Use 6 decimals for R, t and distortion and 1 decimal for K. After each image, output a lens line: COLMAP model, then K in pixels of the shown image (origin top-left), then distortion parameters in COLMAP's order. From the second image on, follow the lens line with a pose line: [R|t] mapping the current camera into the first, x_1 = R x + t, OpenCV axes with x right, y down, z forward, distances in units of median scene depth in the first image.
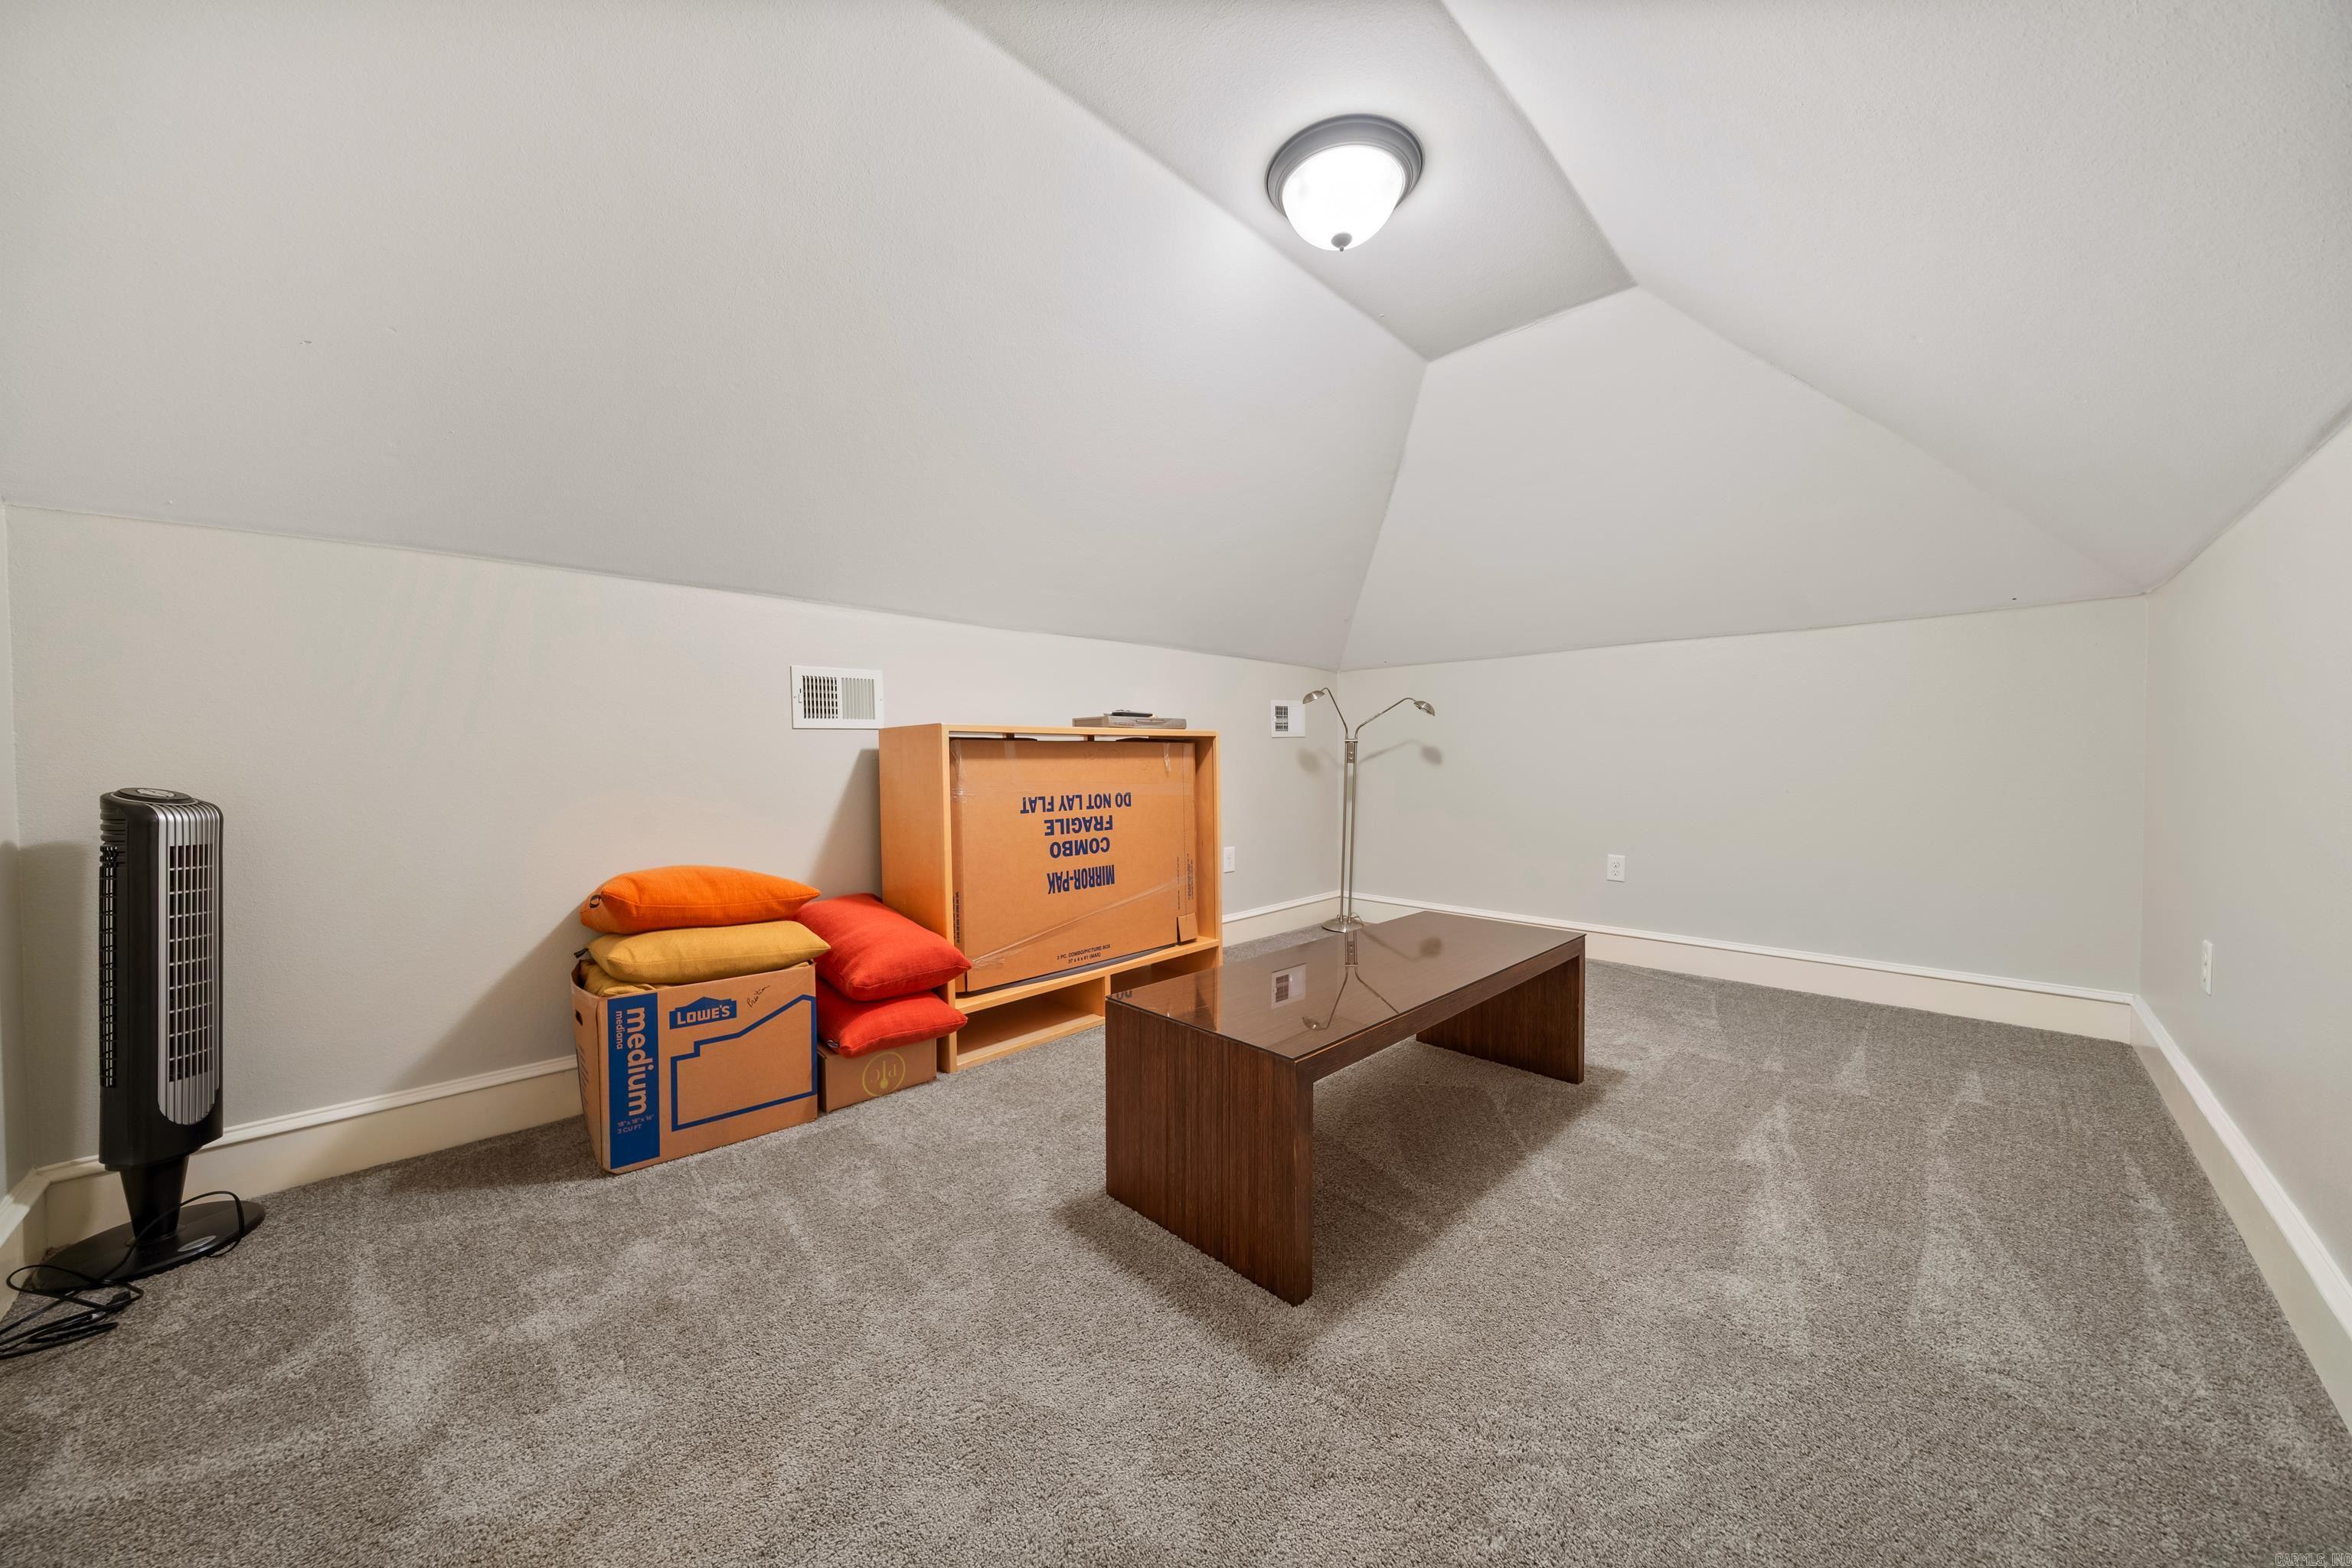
lens RADIAL K [[810.7, 0, 1176.0], [0, 810.7, 772.7], [0, 0, 1]] dist [-0.006287, 0.000243]
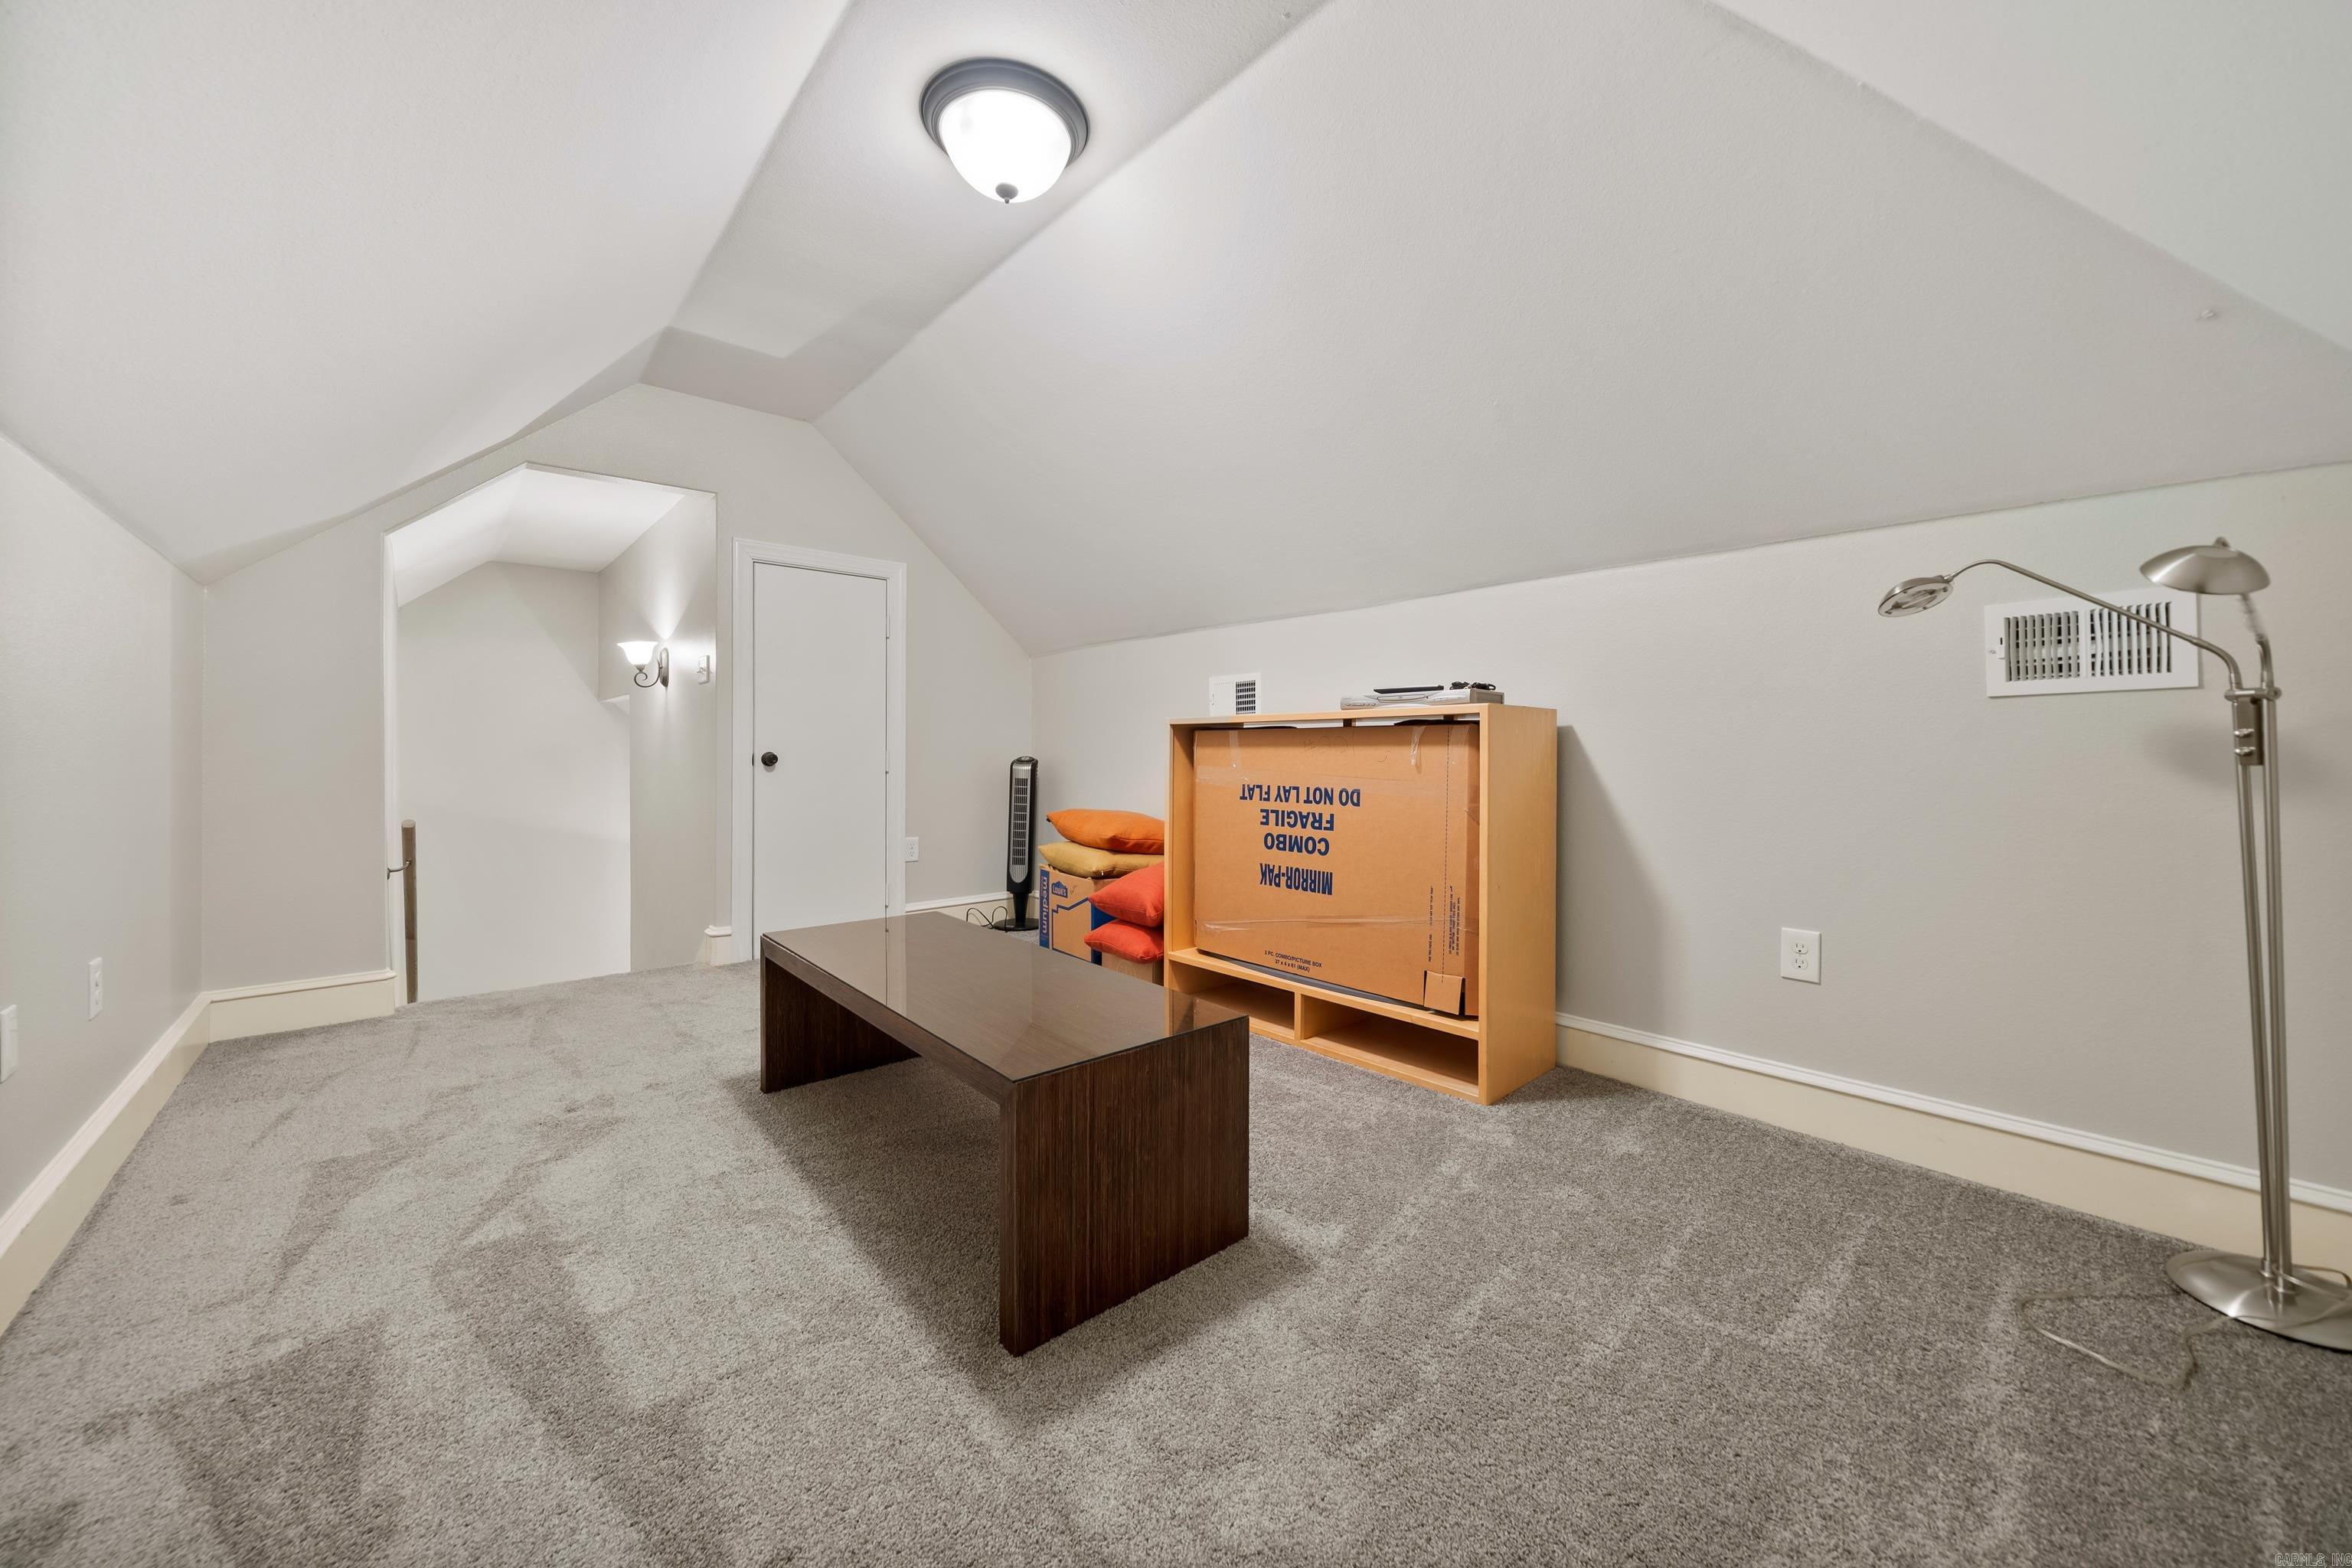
lens RADIAL K [[906.0, 0, 1184.8], [0, 906.0, 731.1], [0, 0, 1]] dist [0.002065, -0.002441]
pose [[-0.086987, -0.009329, -0.996166, 0.919024], [-0.013358, 0.999877, -0.008197, -0.025563], [0.996120, 0.012594, -0.087101, 0.966699]]
